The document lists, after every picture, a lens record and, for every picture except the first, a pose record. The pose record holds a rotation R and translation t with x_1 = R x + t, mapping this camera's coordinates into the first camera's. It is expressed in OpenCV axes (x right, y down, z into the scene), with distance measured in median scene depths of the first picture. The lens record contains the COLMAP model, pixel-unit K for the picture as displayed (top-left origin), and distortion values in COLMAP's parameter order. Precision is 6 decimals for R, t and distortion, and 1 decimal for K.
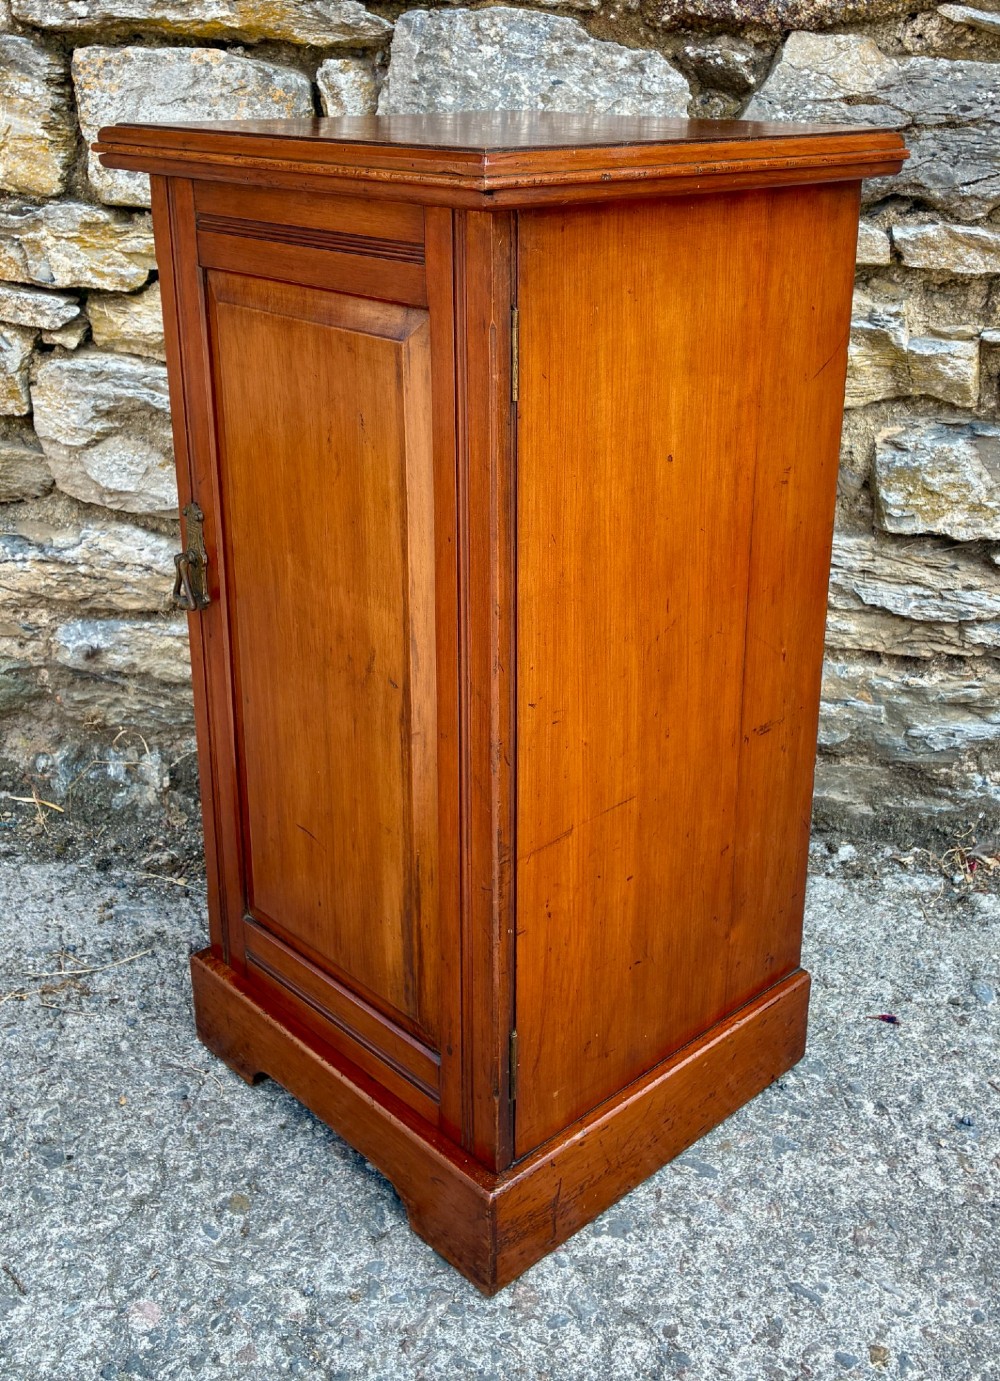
lens RADIAL K [[1438.3, 0, 514.2], [0, 1438.3, 543.5], [0, 0, 1]] dist [-0.000482, 0.035499]
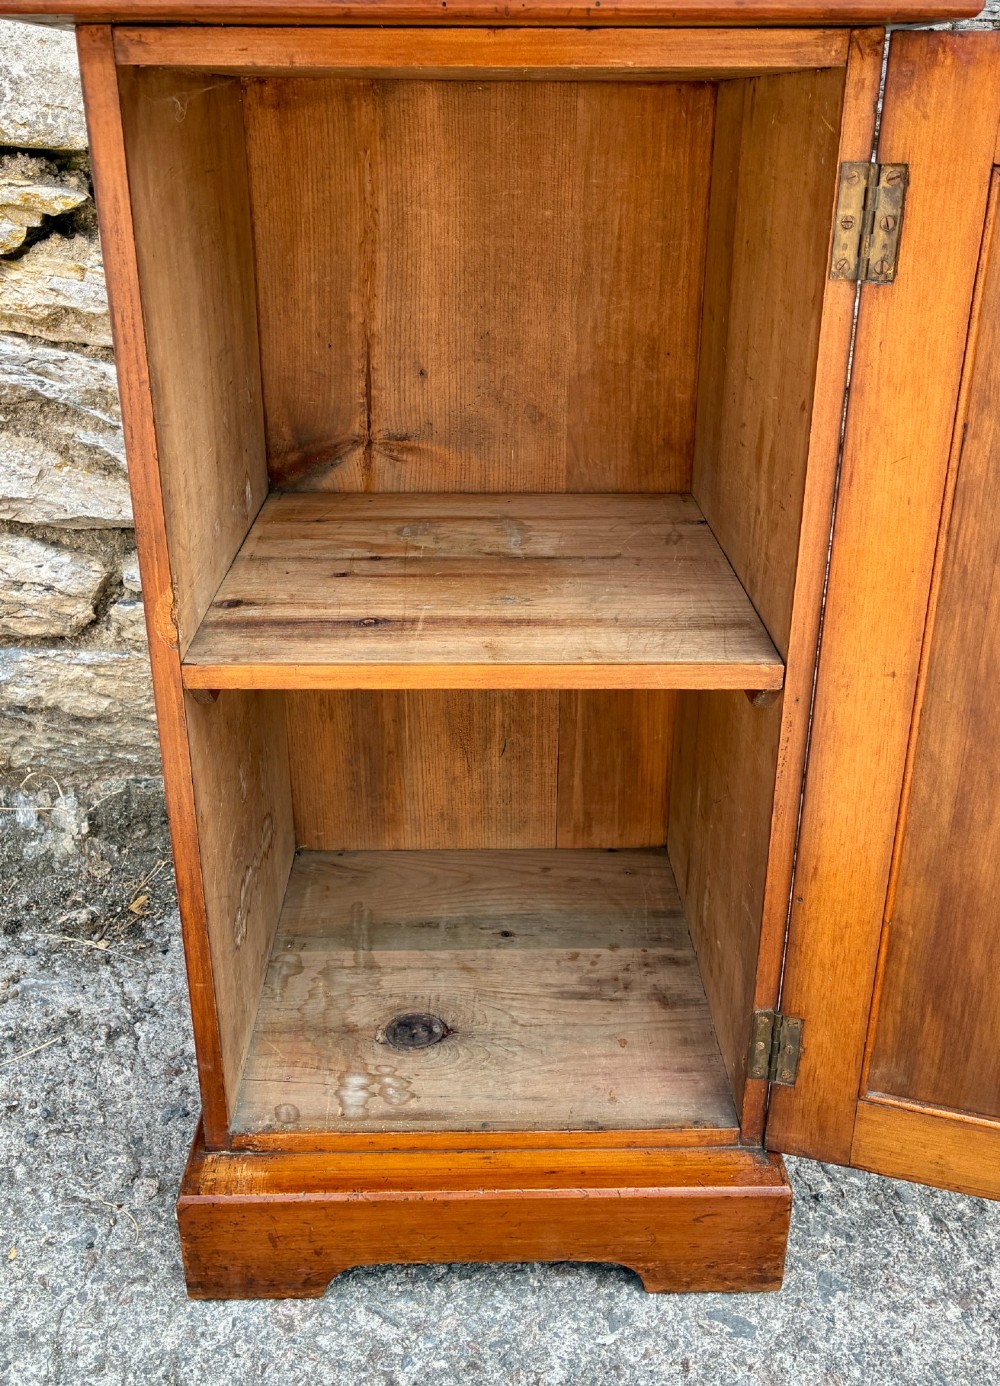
lens RADIAL K [[1276.6, 0, 510.4], [0, 1276.6, 622.6], [0, 0, 1]] dist [0.012269, 0.003280]
pose [[0.998788, -0.021637, 0.044211, -0.015478], [0.018970, 0.998026, 0.059861, -0.002787], [-0.045419, -0.058950, 0.997227, 0.256917]]
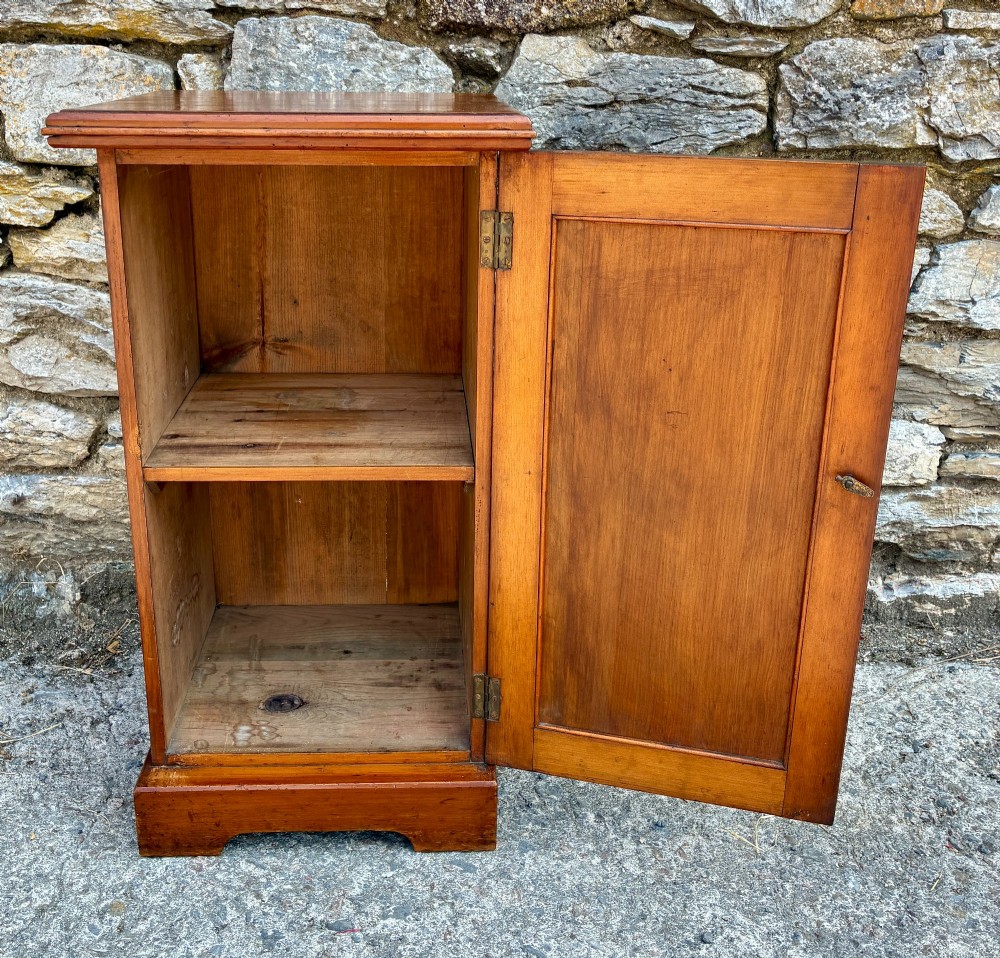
lens RADIAL K [[1095.1, 0, 448.3], [0, 1095.1, 393.6], [0, 0, 1]] dist [-0.004617, 0.052182]
pose [[0.998099, -0.017807, 0.058997, 0.050057], [0.018959, 0.999639, -0.019024, 0.006126], [-0.058637, 0.020107, 0.998077, -0.032685]]
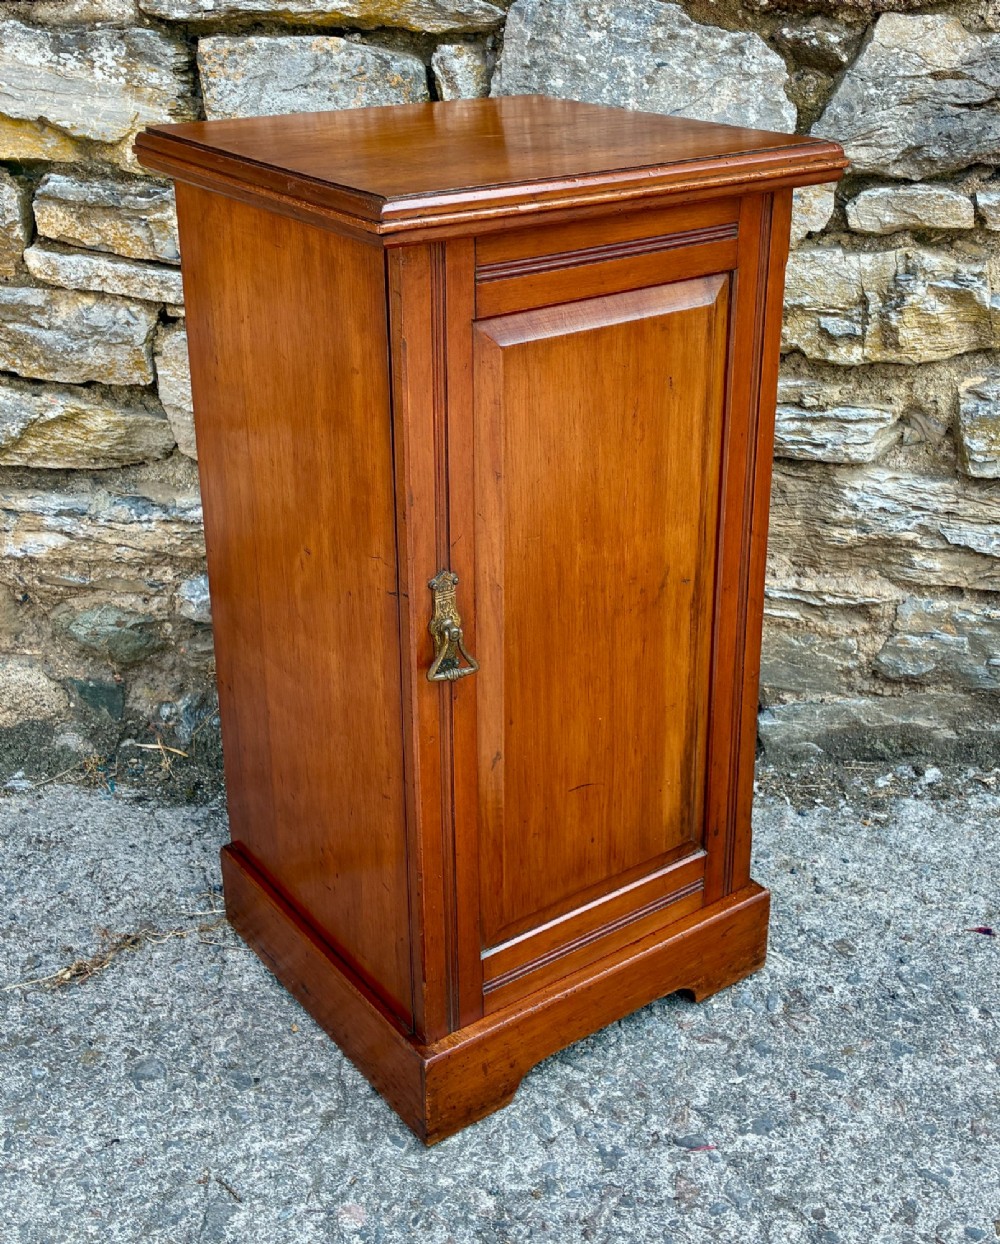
lens RADIAL K [[1500.5, 0, 559.6], [0, 1500.5, 496.3], [0, 0, 1]] dist [-0.022524, 0.103116]
pose [[0.999446, -0.023993, 0.023061, -0.076977], [0.023053, 0.998926, 0.040203, -0.049438], [-0.024000, -0.039649, 0.998925, -0.107885]]
